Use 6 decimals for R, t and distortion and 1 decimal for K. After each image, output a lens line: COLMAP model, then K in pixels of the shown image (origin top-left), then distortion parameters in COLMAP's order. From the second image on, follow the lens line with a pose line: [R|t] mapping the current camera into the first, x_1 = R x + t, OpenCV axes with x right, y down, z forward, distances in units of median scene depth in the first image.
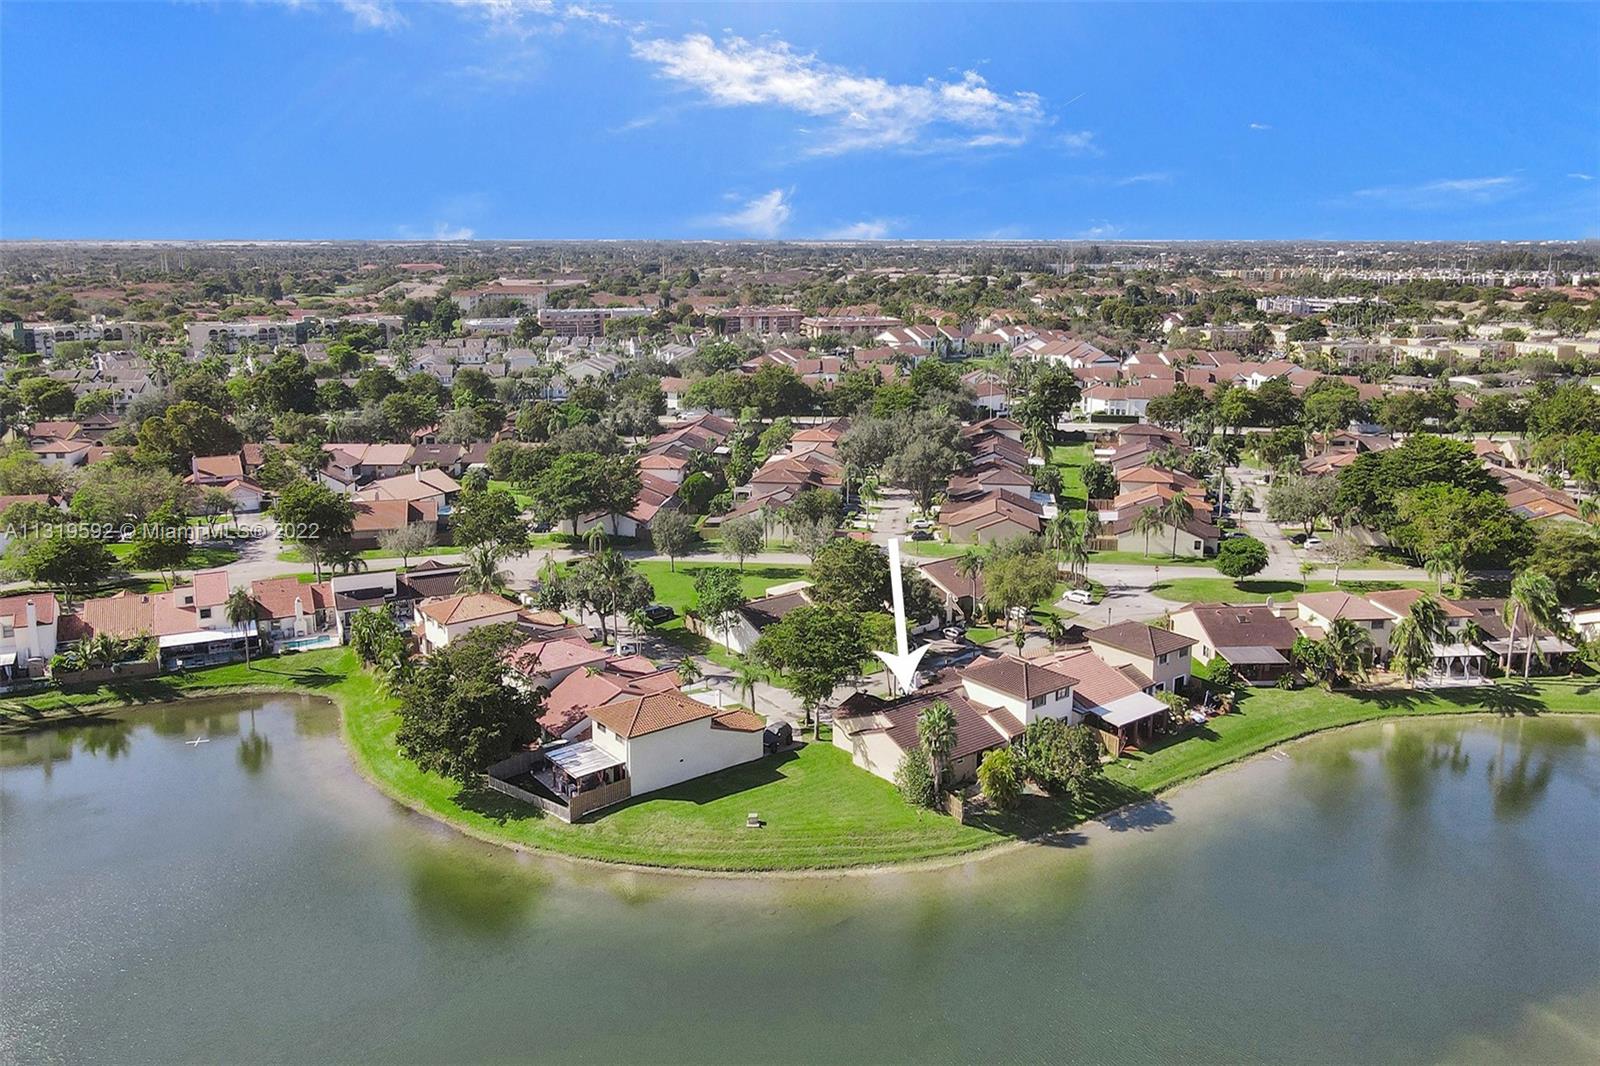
lens RADIAL K [[1211.8, 0, 799.8], [0, 1211.8, 464.1], [0, 0, 1]] dist [-0.000249, 0.043129]
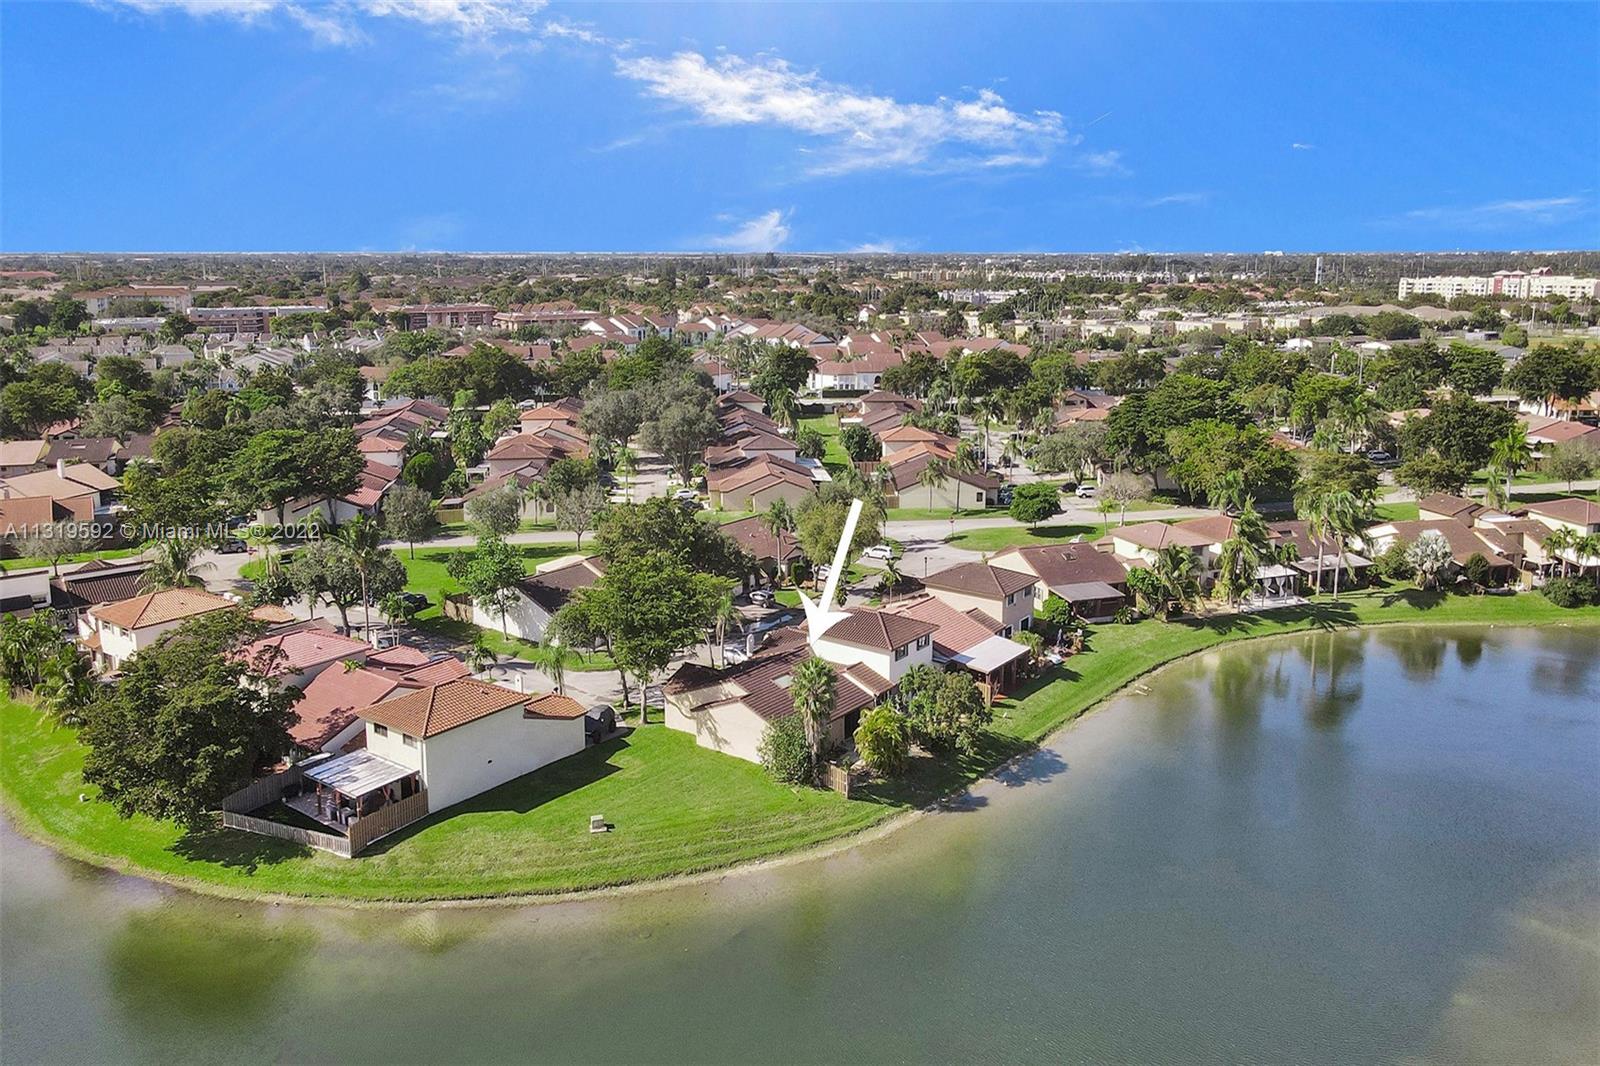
lens RADIAL K [[1211.8, 0, 799.8], [0, 1211.8, 464.1], [0, 0, 1]] dist [-0.000249, 0.043129]
pose [[0.966284, -0.045554, 0.253415, -0.074700], [0.047109, 0.998890, -0.000070, 0.048034], [-0.253130, 0.012006, 0.967358, 0.145287]]
